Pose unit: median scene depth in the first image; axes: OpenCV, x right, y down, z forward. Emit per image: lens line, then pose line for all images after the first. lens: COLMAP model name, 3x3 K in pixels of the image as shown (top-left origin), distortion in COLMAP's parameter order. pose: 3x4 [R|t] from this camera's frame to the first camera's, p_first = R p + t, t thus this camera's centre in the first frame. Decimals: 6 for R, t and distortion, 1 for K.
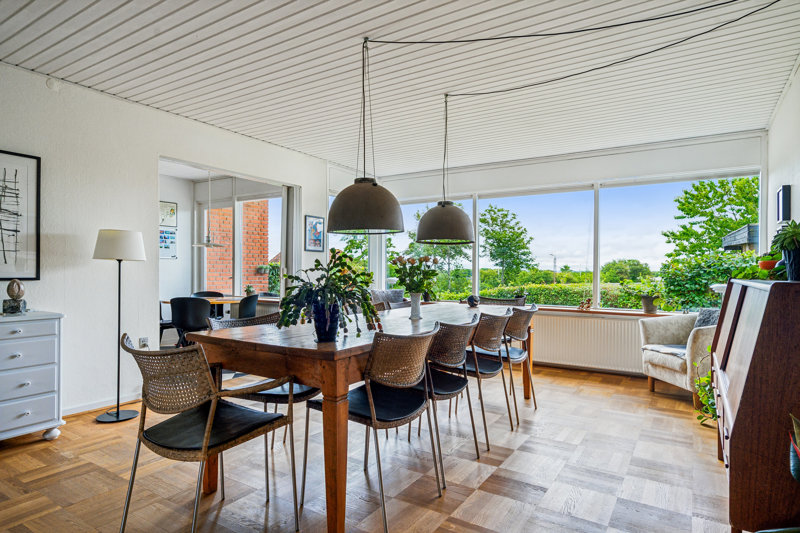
lens RADIAL K [[456.3, 0, 402.8], [0, 456.3, 269.3], [0, 0, 1]] dist [-0.008791, -0.000057]
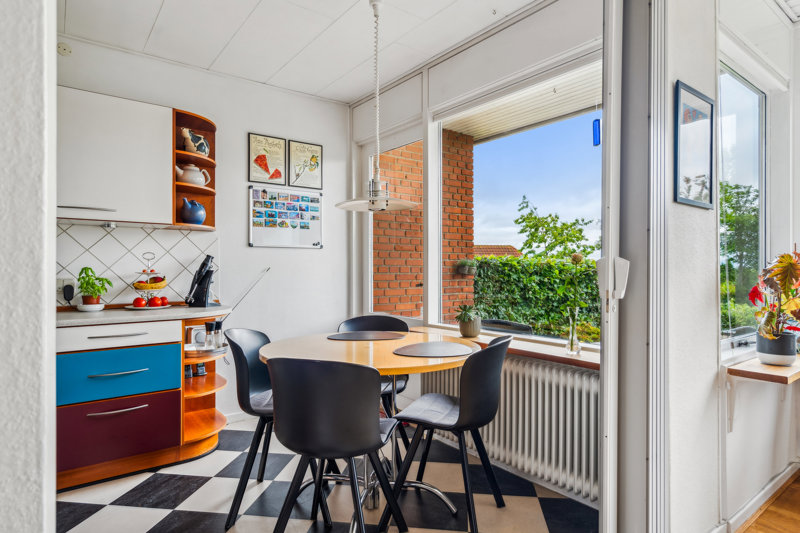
lens RADIAL K [[456.3, 0, 394.1], [0, 456.3, 269.8], [0, 0, 1]] dist [-0.008791, -0.000057]
pose [[0.934090, -0.004801, -0.357006, -0.229501], [0.006388, 0.999974, 0.003268, 0.001102], [0.356981, -0.005333, 0.934096, 0.537633]]
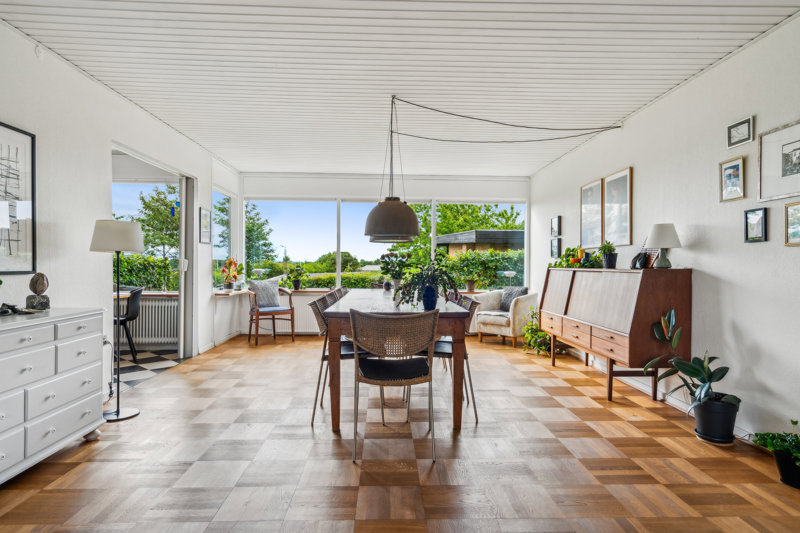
lens RADIAL K [[456.3, 0, 406.7], [0, 456.3, 270.8], [0, 0, 1]] dist [-0.008791, -0.000057]
pose [[0.819189, -0.008395, 0.573463, -0.341953], [-0.005124, 0.999746, 0.021955, -0.002382], [-0.573501, -0.020923, 0.818938, -0.069891]]
